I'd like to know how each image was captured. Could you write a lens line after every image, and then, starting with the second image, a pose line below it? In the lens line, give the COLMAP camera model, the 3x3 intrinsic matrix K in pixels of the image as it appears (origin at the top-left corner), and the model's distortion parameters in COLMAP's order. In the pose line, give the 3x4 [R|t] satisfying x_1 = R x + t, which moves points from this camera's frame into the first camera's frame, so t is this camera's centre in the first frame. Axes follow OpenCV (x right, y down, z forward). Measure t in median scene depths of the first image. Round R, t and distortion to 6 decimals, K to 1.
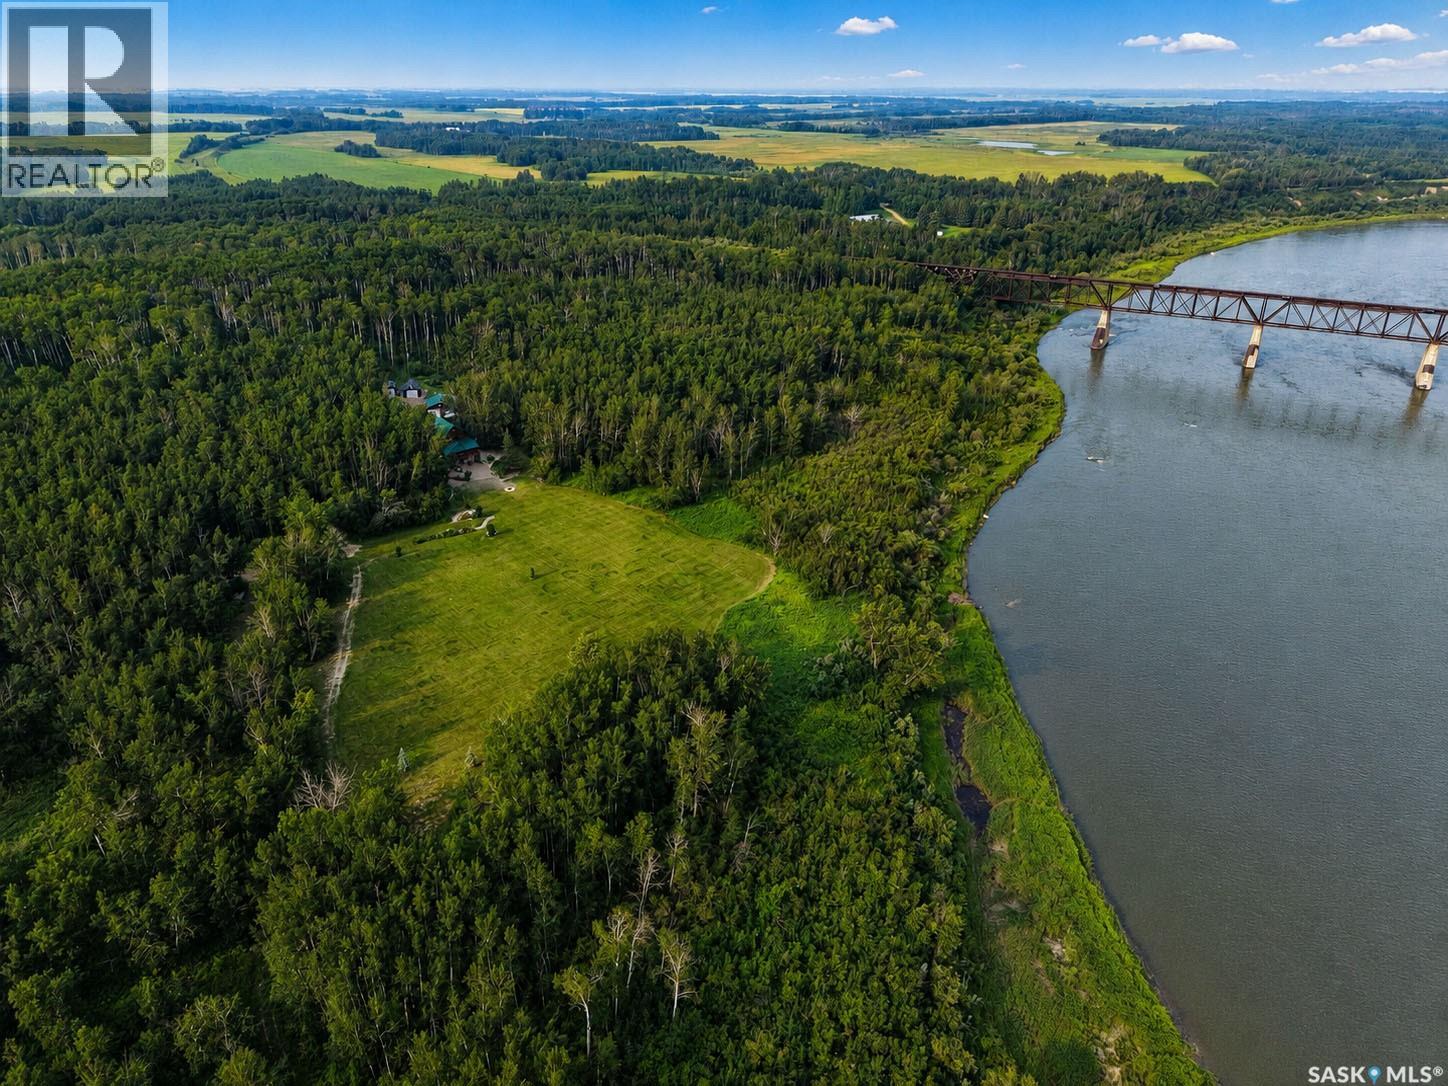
lens RADIAL K [[1030.4, 0, 724.0], [0, 1030.4, 543.0], [0, 0, 1]] dist [0.050036, -0.045136]
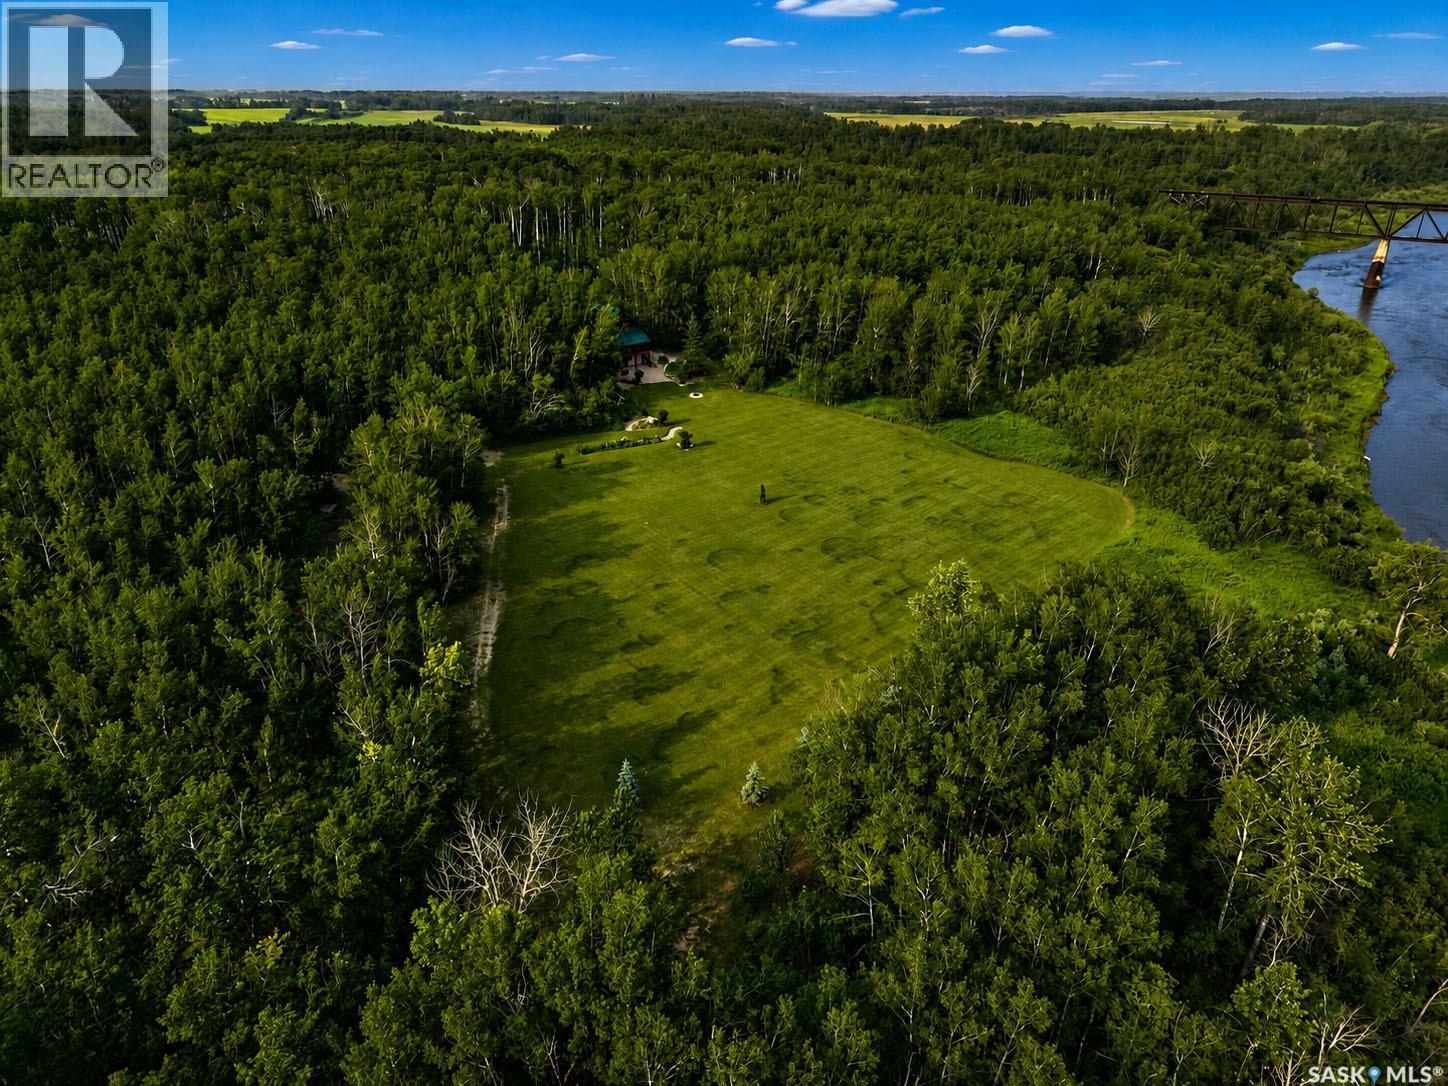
lens RADIAL K [[1067.4, 0, 724.0], [0, 1067.4, 543.0], [0, 0, 1]] dist [0.111383, -0.177668]
pose [[0.996061, 0.031243, -0.082981, -0.158463], [-0.031341, 0.999509, 0.000119, 0.062993], [0.082944, 0.002482, 0.996551, 0.336256]]
